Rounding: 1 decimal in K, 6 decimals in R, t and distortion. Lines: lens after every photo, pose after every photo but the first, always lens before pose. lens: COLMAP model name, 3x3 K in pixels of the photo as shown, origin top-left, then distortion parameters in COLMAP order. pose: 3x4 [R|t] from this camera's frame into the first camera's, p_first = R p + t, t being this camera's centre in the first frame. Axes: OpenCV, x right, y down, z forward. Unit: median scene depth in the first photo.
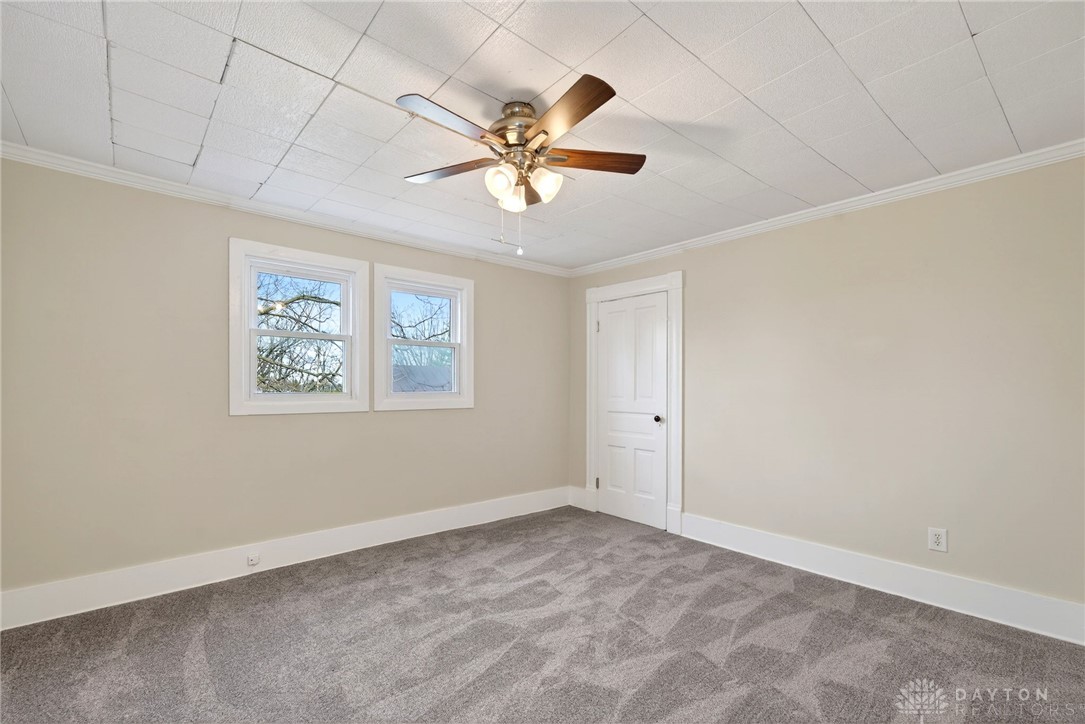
lens RADIAL K [[468.4, 0, 538.6], [0, 468.4, 383.0], [0, 0, 1]] dist [0.001449, -0.000463]
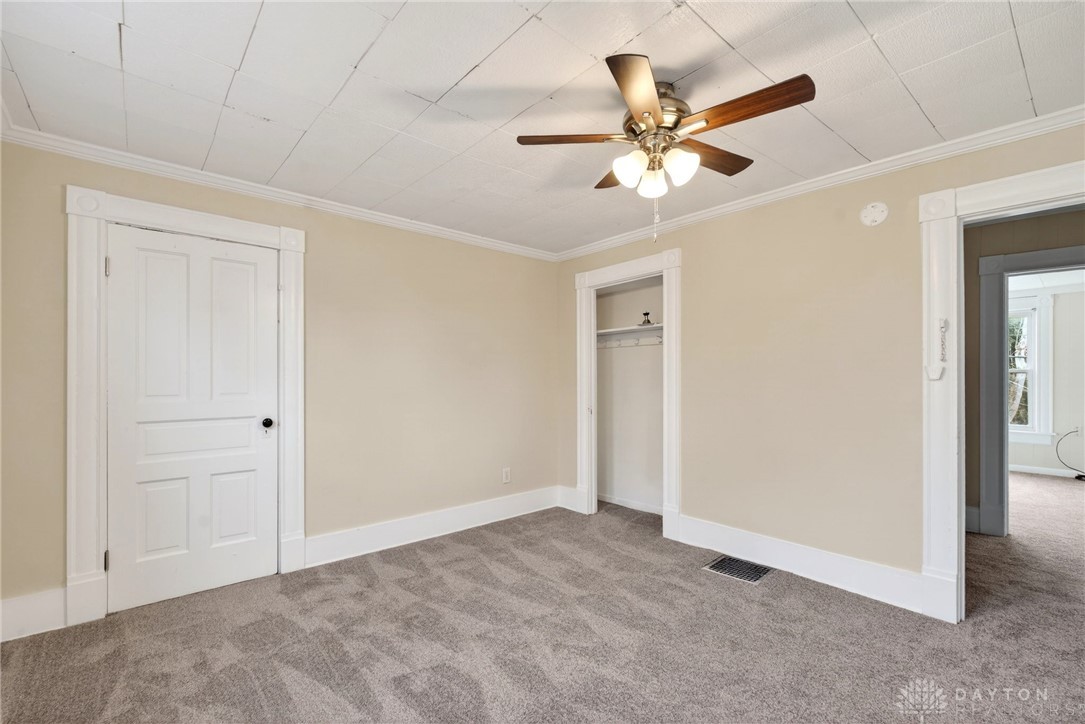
lens RADIAL K [[468.4, 0, 542.2], [0, 468.4, 370.5], [0, 0, 1]] dist [0.001449, -0.000463]
pose [[0.009972, 0.014299, 0.999848, -0.568843], [-0.000369, 0.999898, -0.014296, 0.007443], [-0.999950, -0.000226, 0.009976, 0.707922]]
